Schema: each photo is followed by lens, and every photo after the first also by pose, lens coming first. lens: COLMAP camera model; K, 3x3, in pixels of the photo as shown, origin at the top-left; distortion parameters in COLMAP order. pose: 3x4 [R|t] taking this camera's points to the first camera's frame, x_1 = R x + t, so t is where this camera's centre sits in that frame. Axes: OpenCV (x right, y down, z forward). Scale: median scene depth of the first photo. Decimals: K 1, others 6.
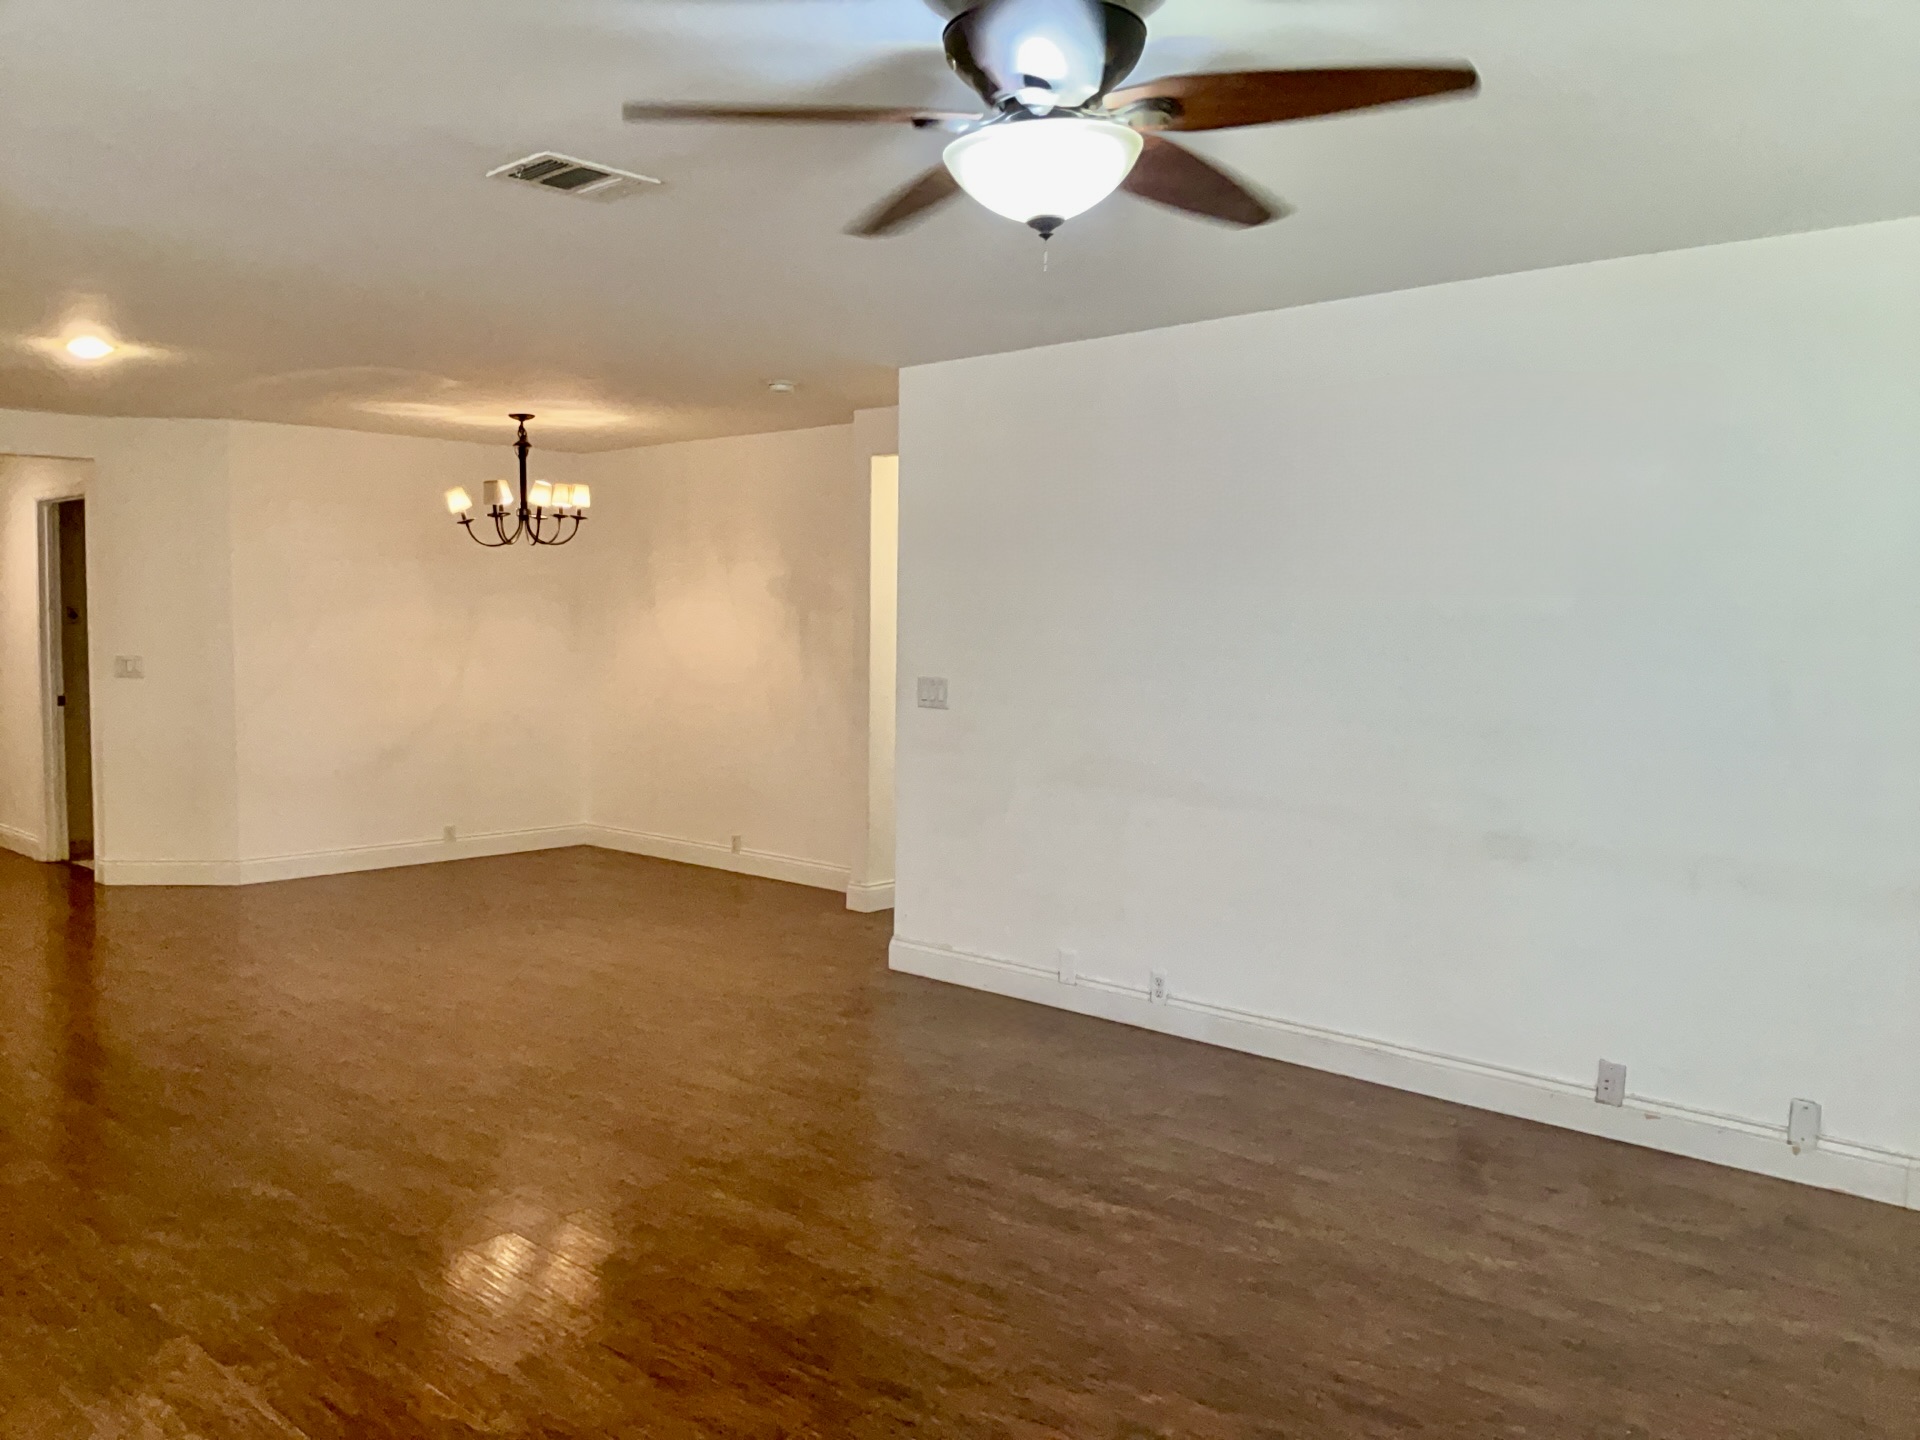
lens RADIAL K [[1515.7, 0, 955.1], [0, 1515.7, 753.1], [0, 0, 1]] dist [0.052384, -0.060498]
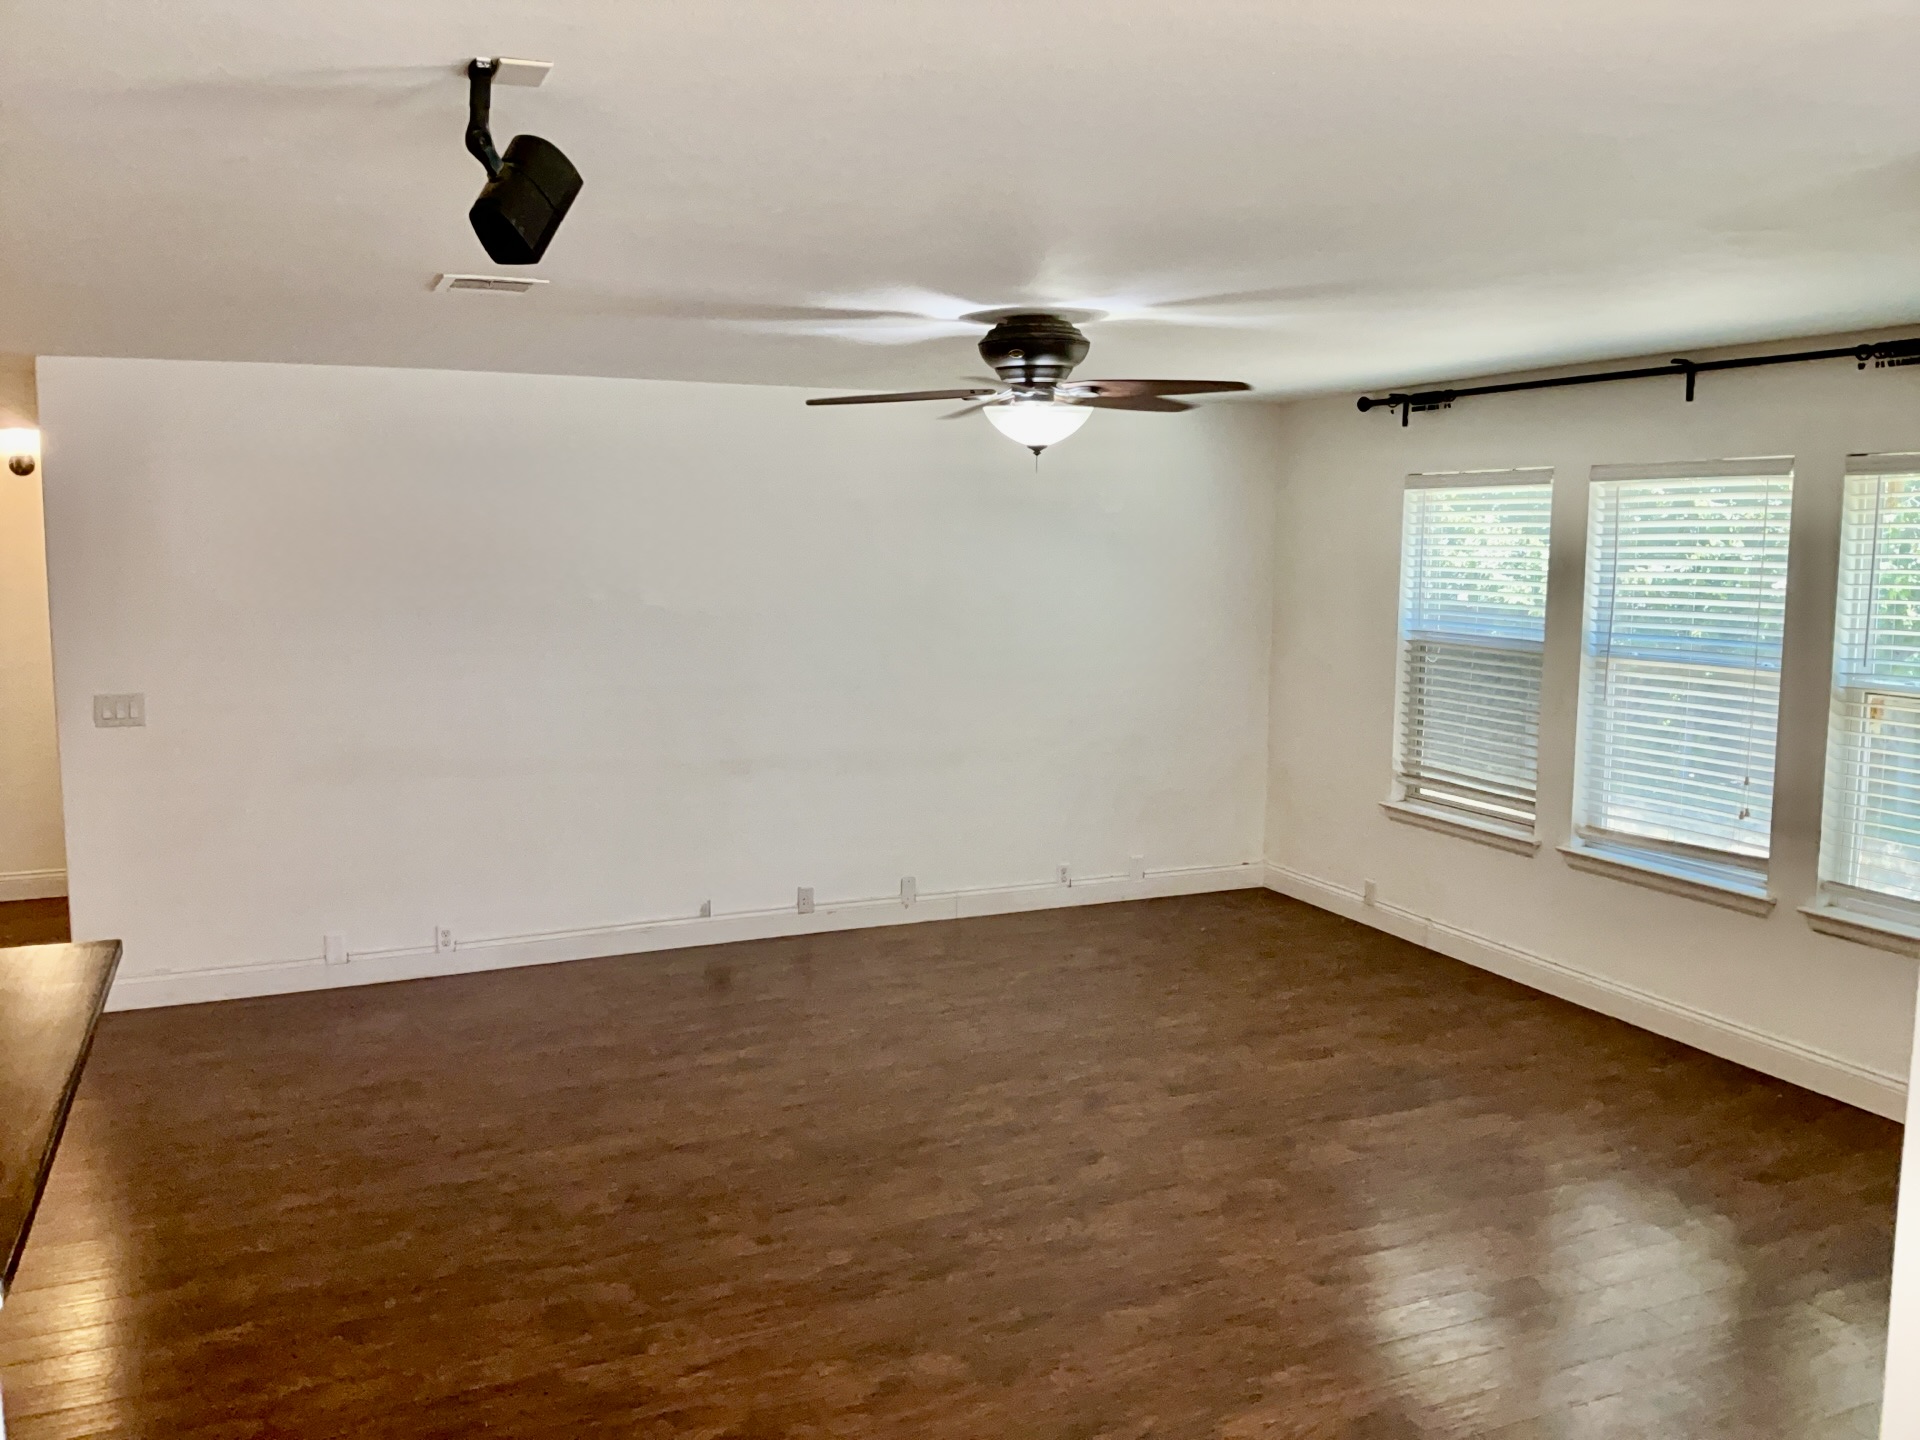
lens RADIAL K [[1515.7, 0, 962.8], [0, 1515.7, 718.4], [0, 0, 1]] dist [0.052384, -0.060498]
pose [[0.384992, -0.119321, 0.915174, -1.039707], [0.082351, 0.992093, 0.094707, -0.124404], [-0.919238, 0.038904, 0.391775, 0.228292]]
